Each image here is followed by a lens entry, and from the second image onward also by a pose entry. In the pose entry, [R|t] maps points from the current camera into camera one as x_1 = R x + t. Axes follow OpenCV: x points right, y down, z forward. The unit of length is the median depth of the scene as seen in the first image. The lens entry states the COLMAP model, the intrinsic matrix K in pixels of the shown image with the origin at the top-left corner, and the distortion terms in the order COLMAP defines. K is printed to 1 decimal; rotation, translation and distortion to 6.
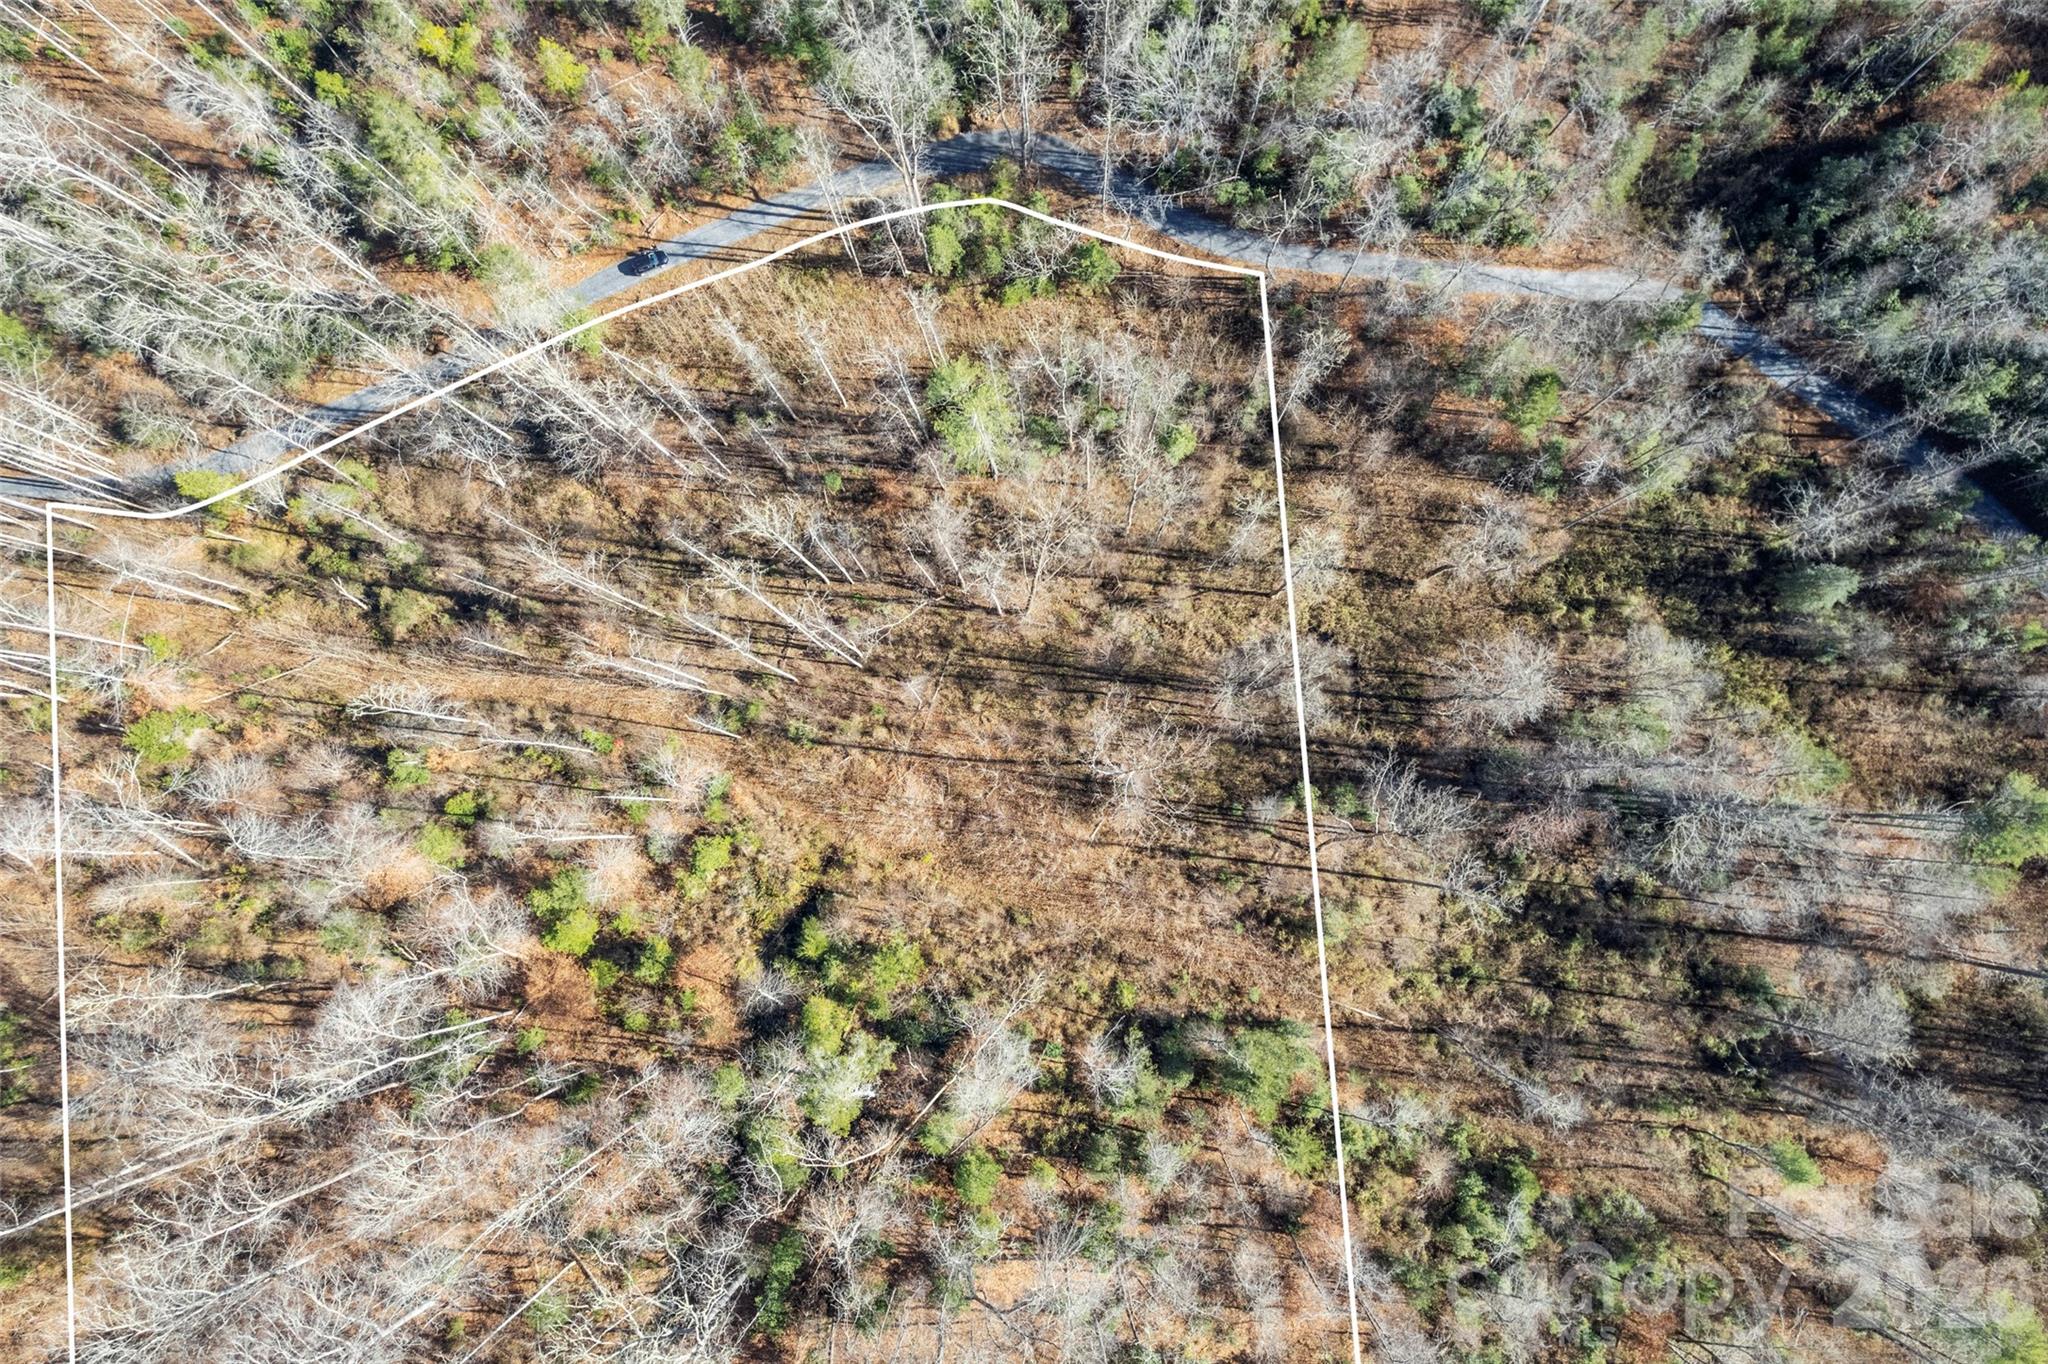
lens RADIAL K [[1336.8, 0, 1024.9], [0, 1336.8, 688.7], [0, 0, 1]] dist [-0.094416, 0.089560]
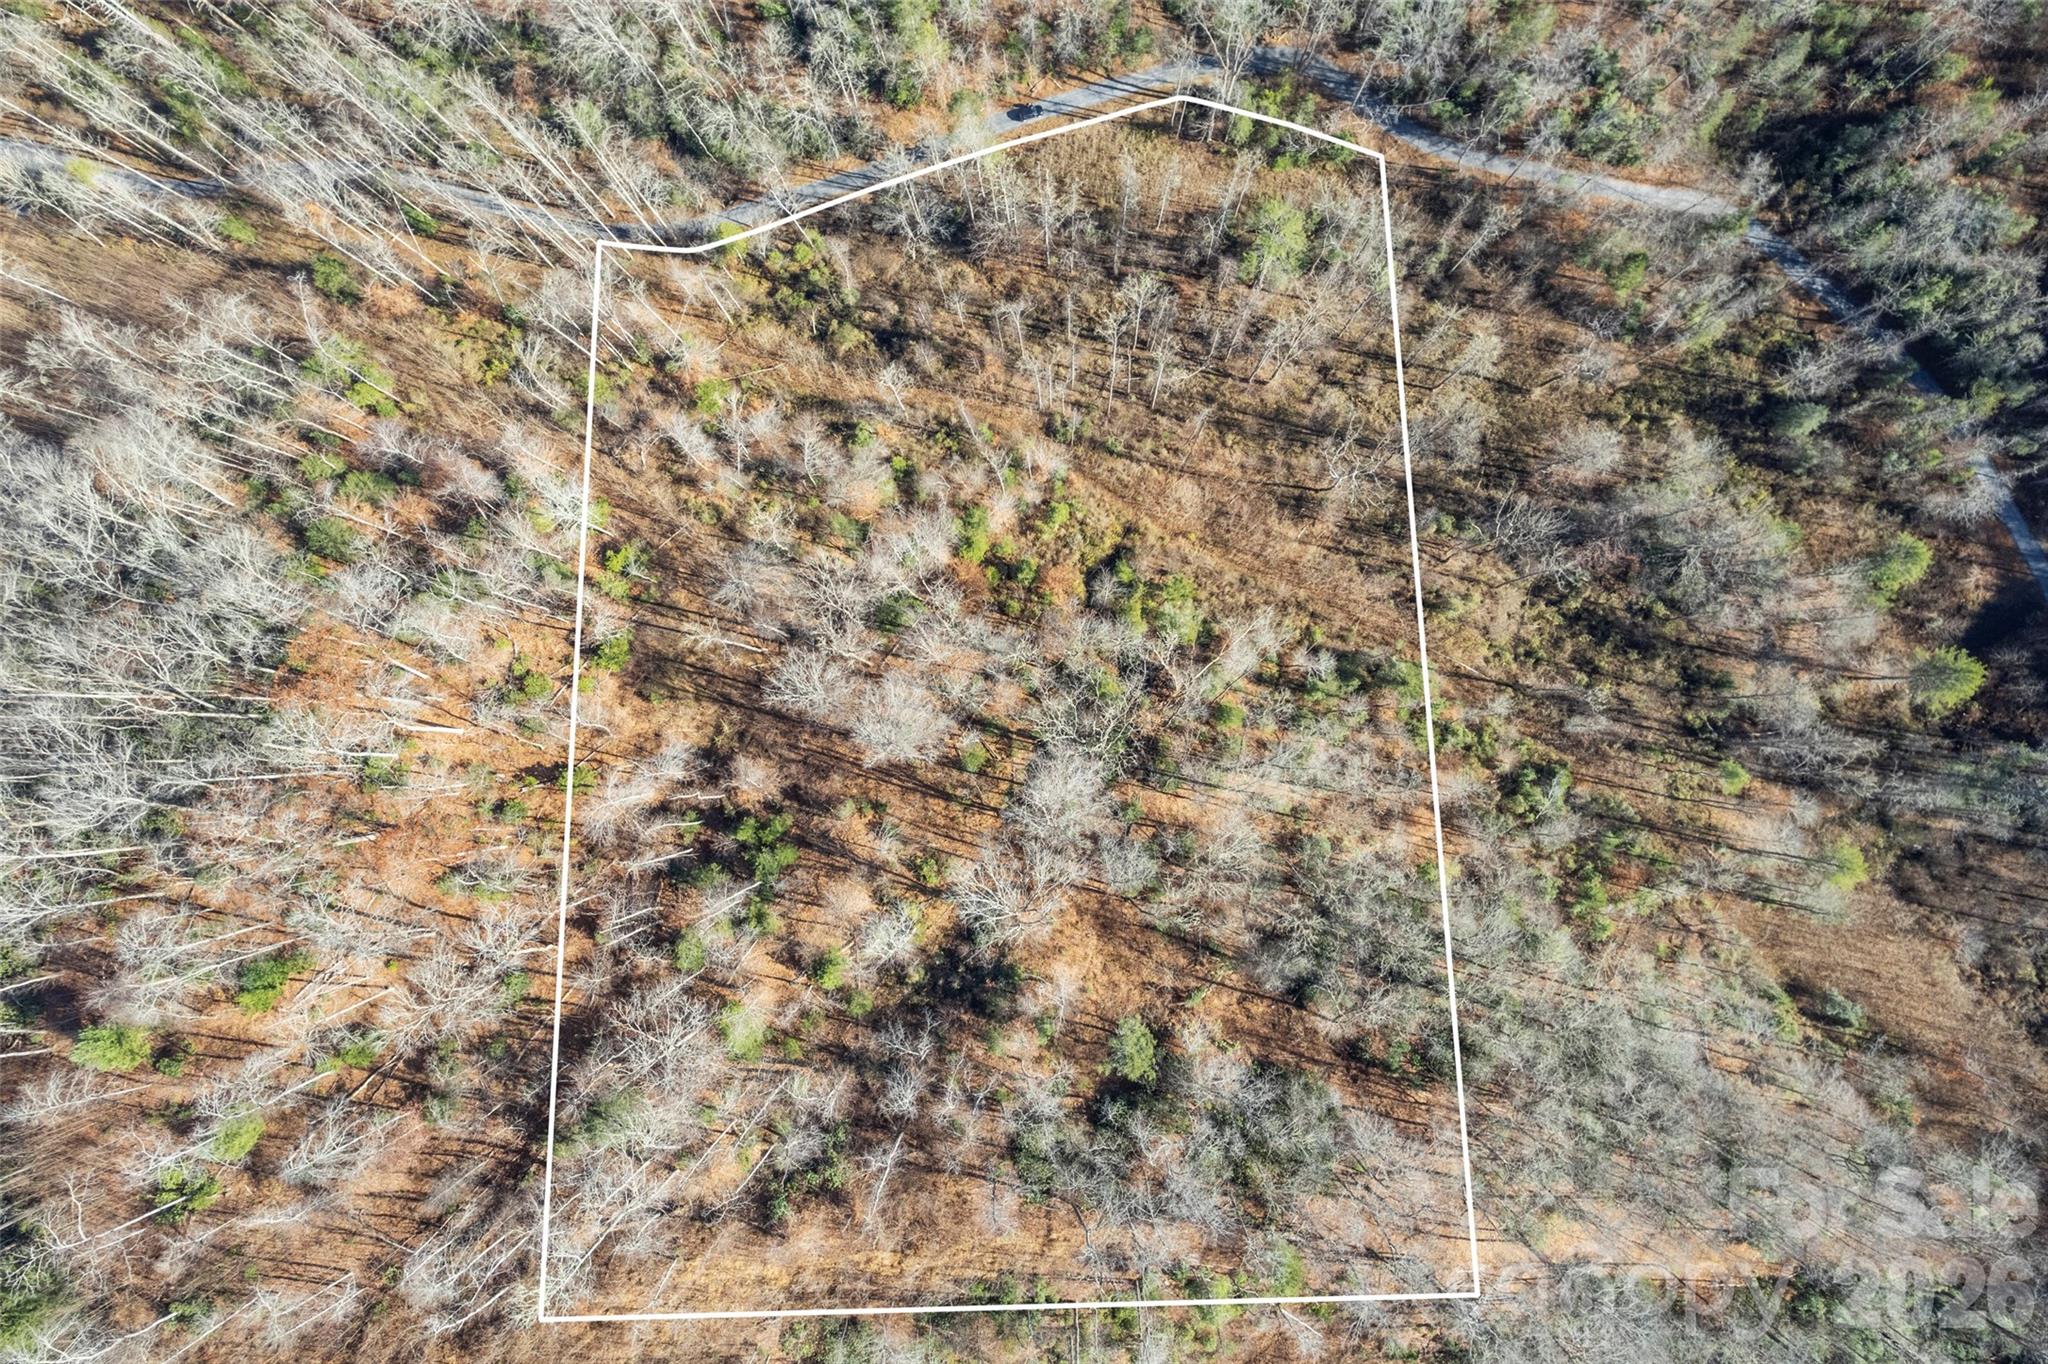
lens RADIAL K [[1336.8, 0, 1024.9], [0, 1336.8, 688.7], [0, 0, 1]] dist [-0.094416, 0.089560]
pose [[0.995007, 0.099658, 0.005376, -0.249525], [-0.099772, 0.991891, 0.078729, 0.196346], [0.002514, -0.078872, 0.996882, -0.508062]]
